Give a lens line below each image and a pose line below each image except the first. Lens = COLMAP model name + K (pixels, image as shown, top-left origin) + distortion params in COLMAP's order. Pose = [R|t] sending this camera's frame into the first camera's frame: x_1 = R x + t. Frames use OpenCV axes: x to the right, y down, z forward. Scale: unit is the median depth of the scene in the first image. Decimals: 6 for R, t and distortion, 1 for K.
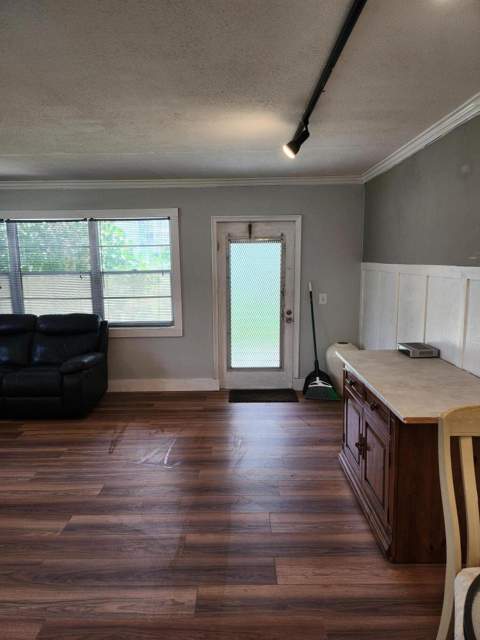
lens RADIAL K [[449.8, 0, 234.9], [0, 449.8, 330.4], [0, 0, 1]] dist [0.064834, -0.076606]
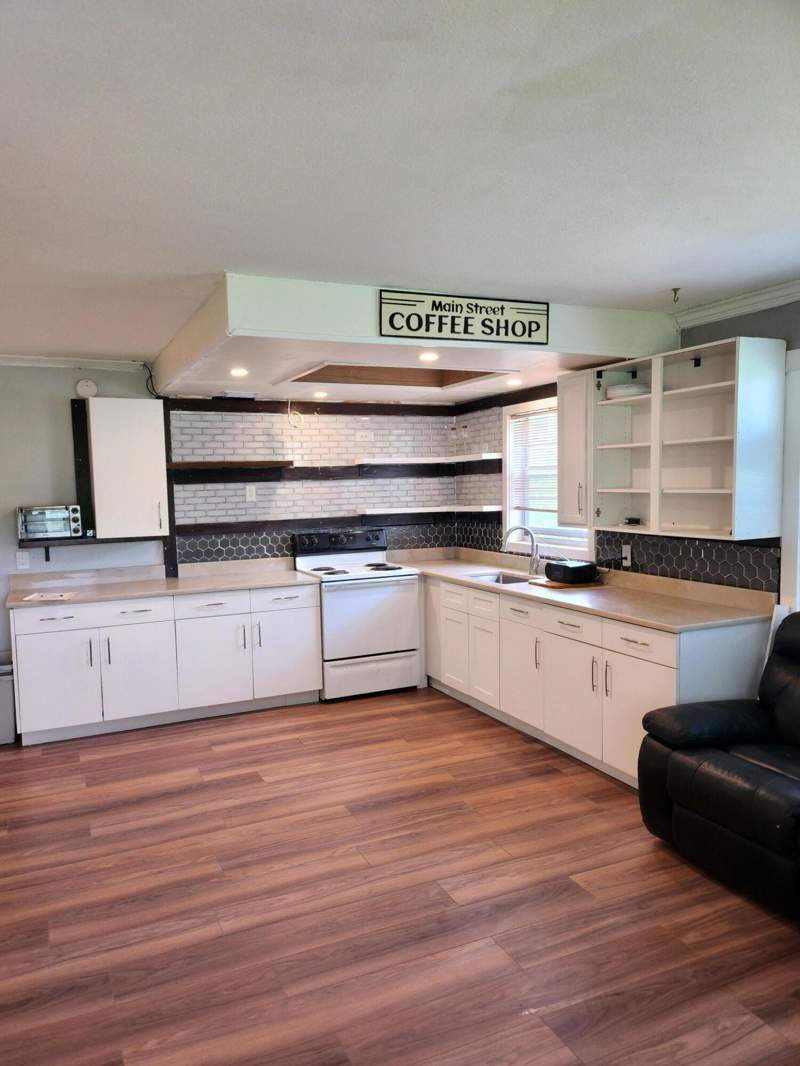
lens RADIAL K [[753.9, 0, 394.4], [0, 753.9, 547.5], [0, 0, 1]] dist [0.070274, -0.082721]
pose [[-0.902966, 0.073419, -0.423393, -0.177570], [-0.032341, 0.970890, 0.237332, -0.146839], [0.428493, 0.227996, -0.874306, 0.898795]]
